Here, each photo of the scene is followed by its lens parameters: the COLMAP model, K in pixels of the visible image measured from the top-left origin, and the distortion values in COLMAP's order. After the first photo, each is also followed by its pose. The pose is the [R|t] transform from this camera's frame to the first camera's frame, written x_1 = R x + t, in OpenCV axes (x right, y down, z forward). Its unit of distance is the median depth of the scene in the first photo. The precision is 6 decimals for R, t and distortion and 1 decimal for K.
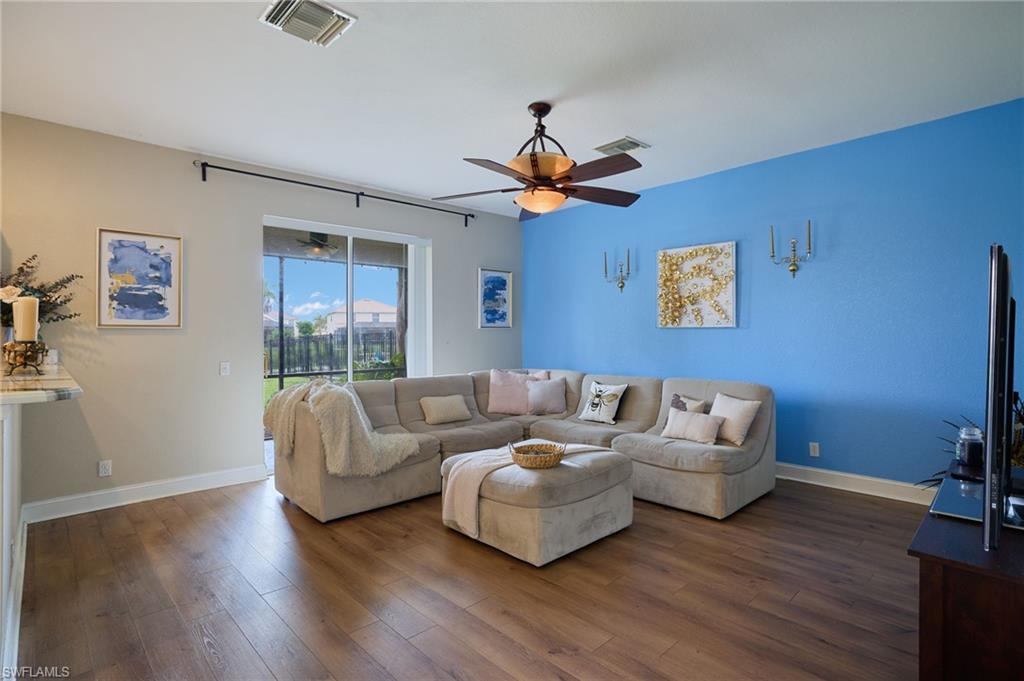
lens RADIAL K [[521.5, 0, 512.0], [0, 521.5, 340.5], [0, 0, 1]] dist [-0.058859, -0.000063]
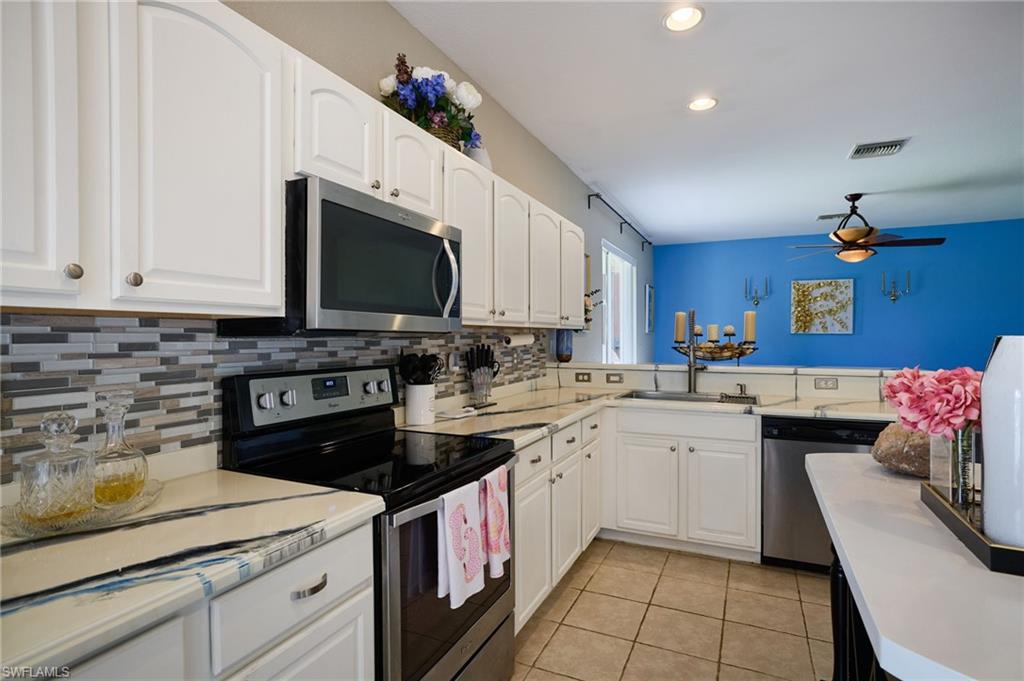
lens RADIAL K [[512.5, 0, 508.2], [0, 512.5, 335.6], [0, 0, 1]] dist [-0.000566, 0.001804]
pose [[0.931177, 0.008523, 0.364469, -1.096469], [-0.004583, 0.999921, -0.011674, 0.001194], [-0.364539, 0.009201, 0.931143, -0.055004]]
